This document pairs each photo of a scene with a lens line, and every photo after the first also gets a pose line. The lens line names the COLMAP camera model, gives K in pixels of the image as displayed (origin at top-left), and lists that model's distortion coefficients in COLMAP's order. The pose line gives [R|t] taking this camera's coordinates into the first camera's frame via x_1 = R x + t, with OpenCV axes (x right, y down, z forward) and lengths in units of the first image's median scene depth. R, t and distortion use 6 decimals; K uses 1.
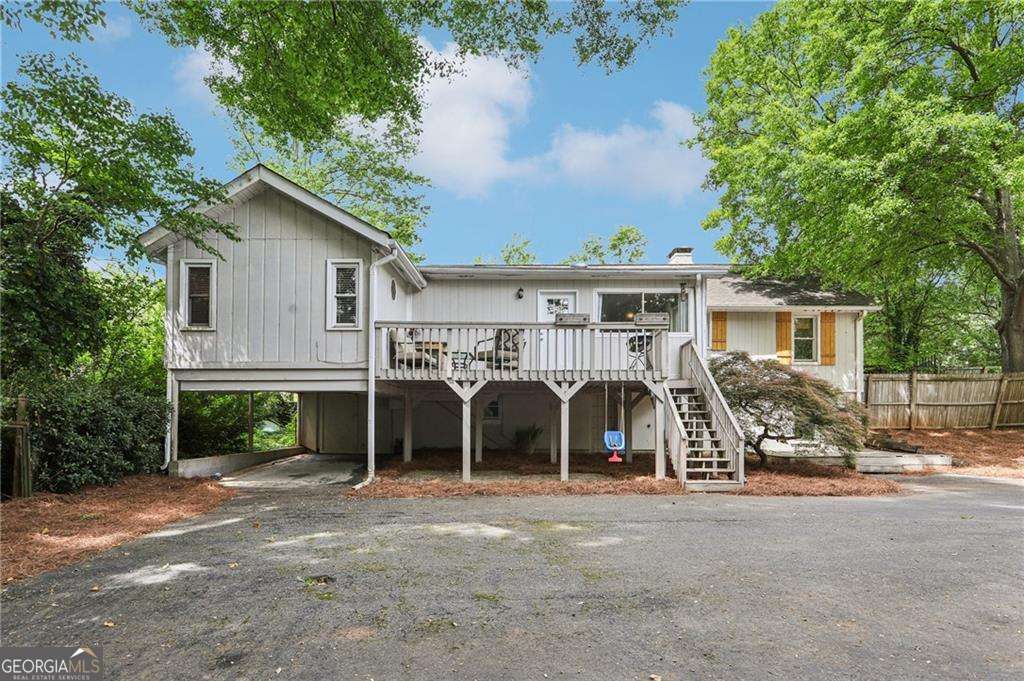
lens RADIAL K [[539.1, 0, 512.9], [0, 539.1, 342.6], [0, 0, 1]] dist [0.002969, 0.000349]
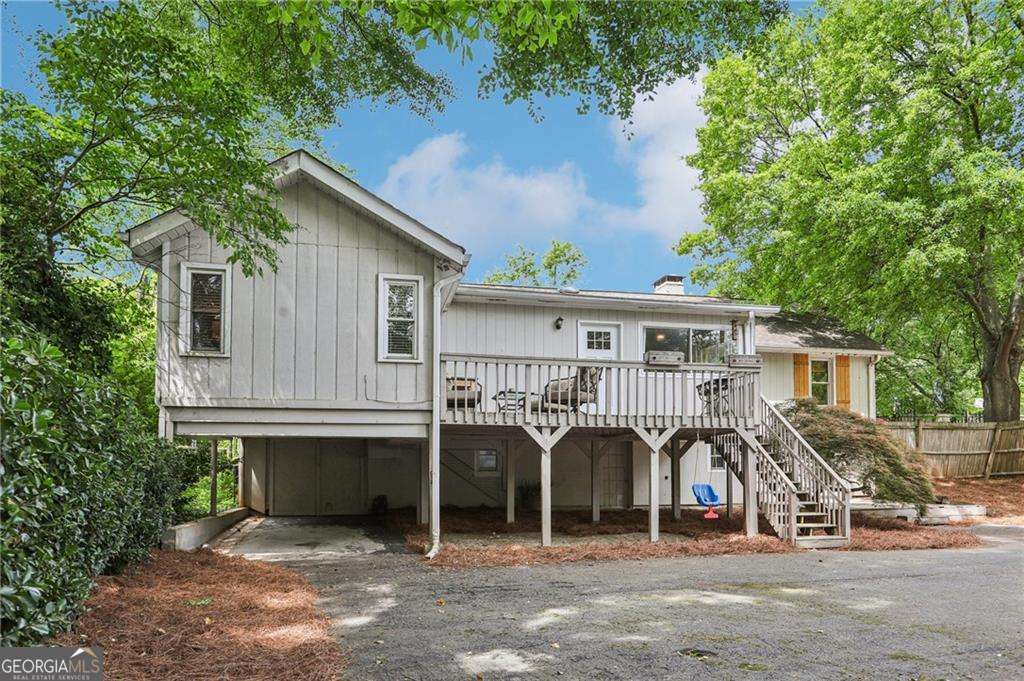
lens RADIAL K [[663.0, 0, 511.2], [0, 663.0, 359.0], [0, 0, 1]] dist [-0.006114, 0.001314]
pose [[0.975977, 0.032212, 0.215479, -0.356239], [-0.027115, 0.999279, -0.026570, -0.005901], [-0.216180, 0.020089, 0.976147, -0.009904]]
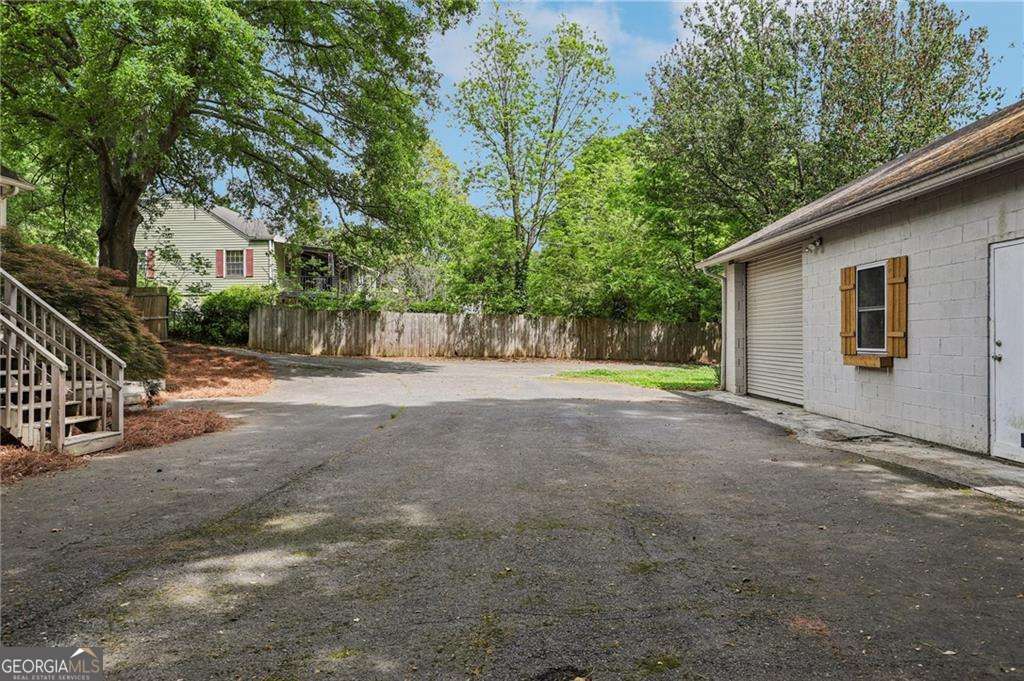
lens RADIAL K [[738.0, 0, 512.6], [0, 738.0, 328.1], [0, 0, 1]] dist [-0.037193, -0.000005]
pose [[0.060674, 0.014706, 0.998049, -0.378622], [-0.137979, 0.990416, -0.006205, 0.060314], [-0.988575, -0.137334, 0.062121, 0.405282]]
